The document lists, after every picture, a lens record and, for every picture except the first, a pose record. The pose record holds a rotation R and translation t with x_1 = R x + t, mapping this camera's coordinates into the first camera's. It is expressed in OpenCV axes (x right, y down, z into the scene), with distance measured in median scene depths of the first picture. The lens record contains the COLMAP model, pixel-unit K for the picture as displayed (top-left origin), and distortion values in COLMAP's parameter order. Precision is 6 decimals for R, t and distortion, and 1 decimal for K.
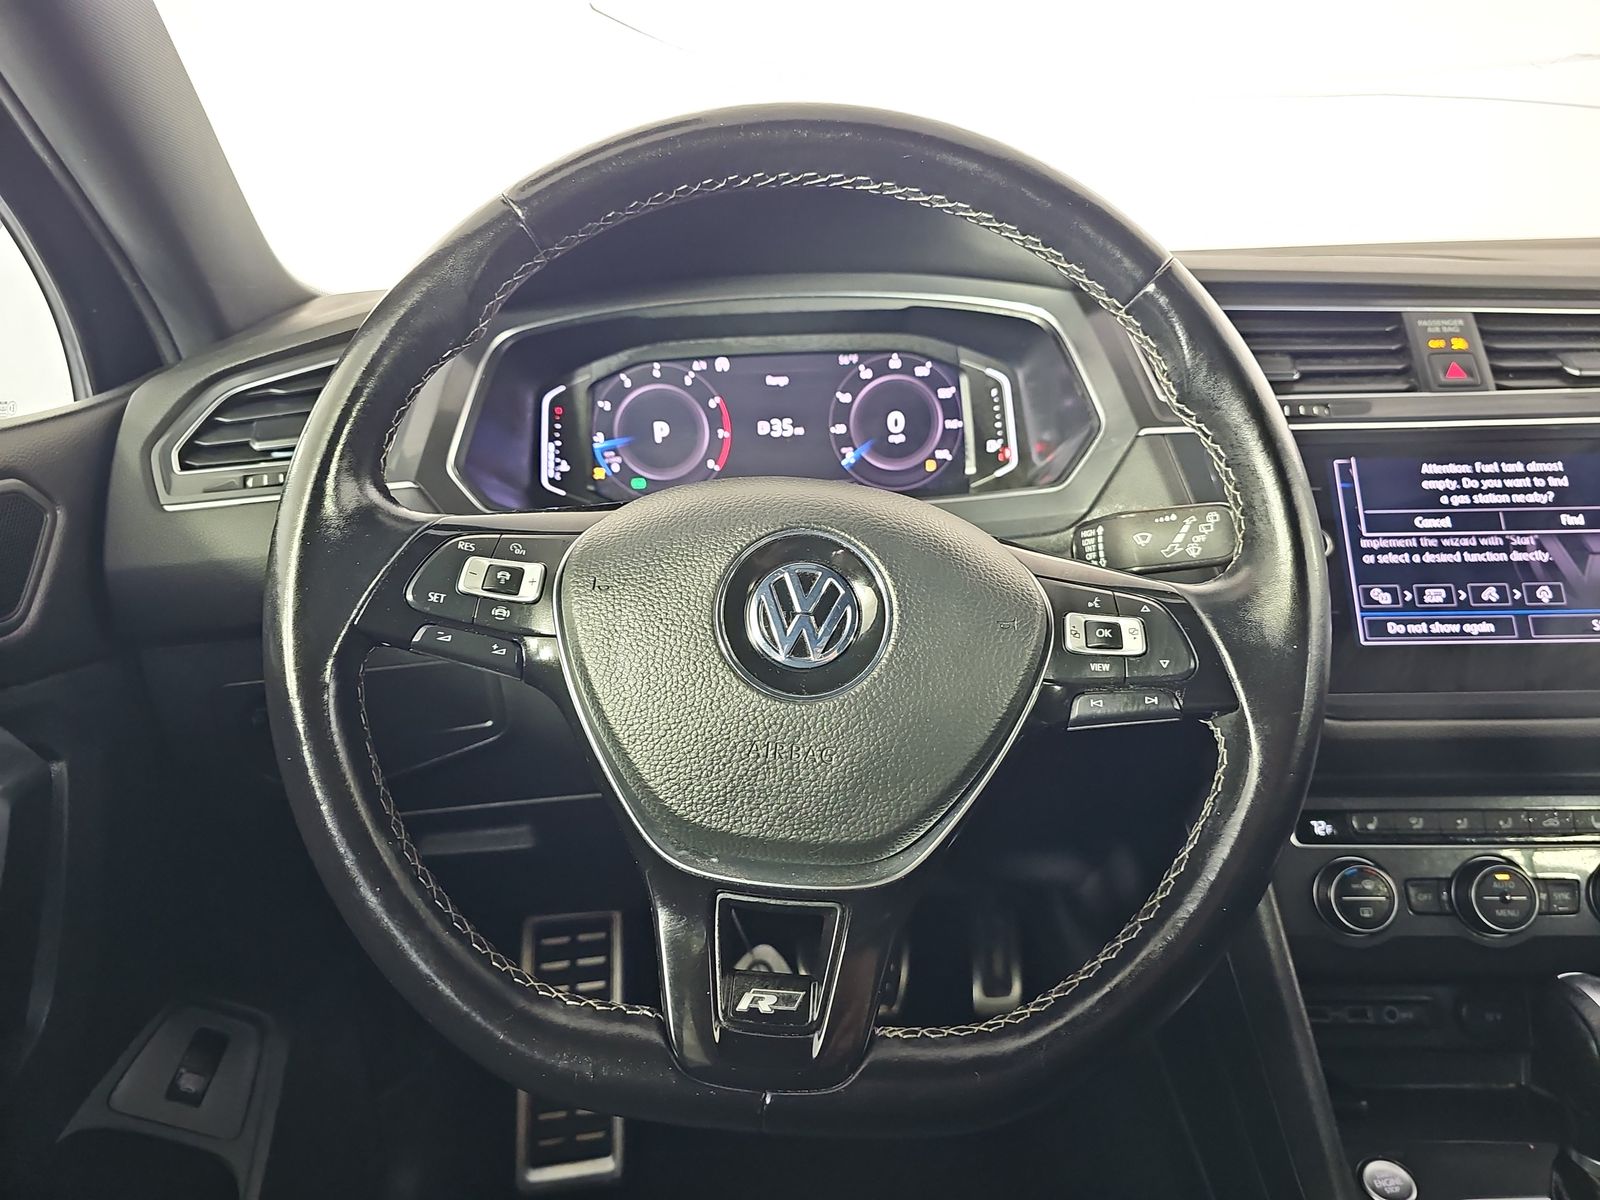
lens RADIAL K [[1118.3, 0, 799.4], [0, 1118.3, 614.3], [0, 0, 1]] dist [0.052668, -0.051034]
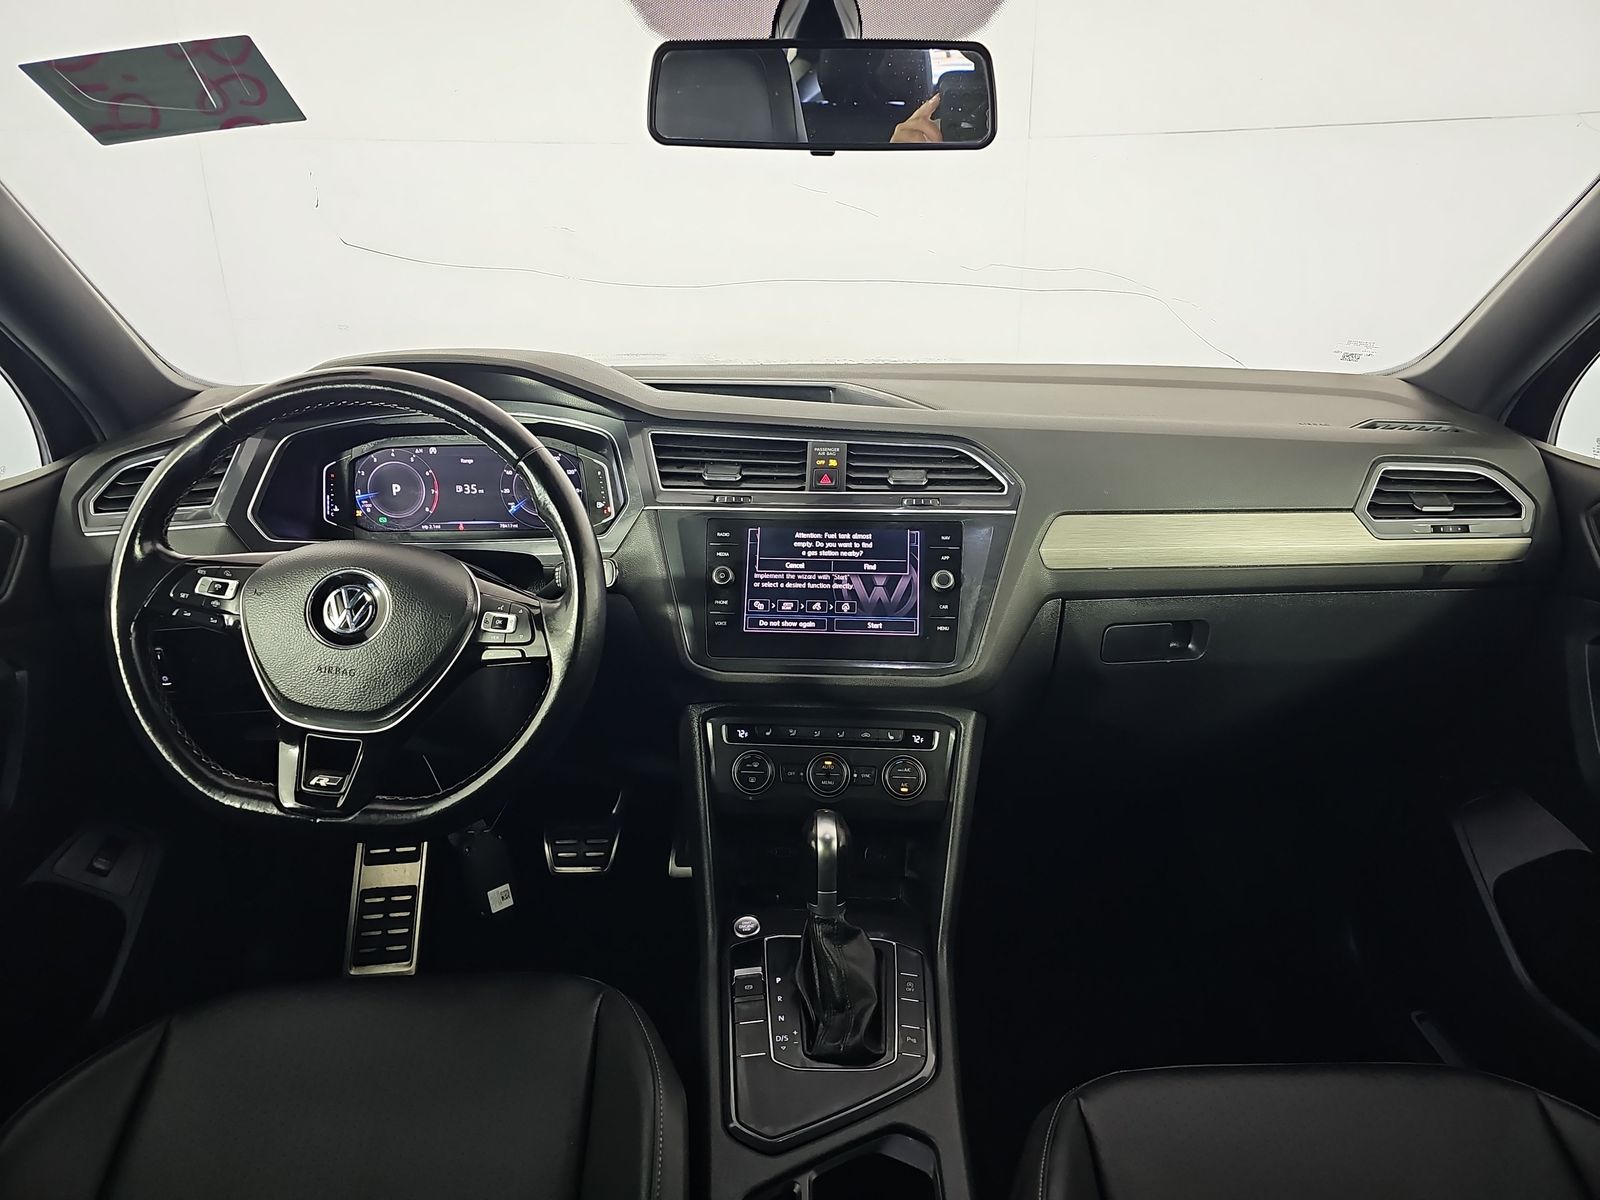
lens RADIAL K [[1066.3, 0, 800.0], [0, 1066.3, 600.0], [0, 0, 1]] dist [-0.003927, -0.003003]
pose [[0.999162, 0.033940, 0.022870, 0.531266], [-0.034186, 0.999360, 0.010495, -0.044158], [-0.022499, -0.011268, 0.999683, -0.706704]]
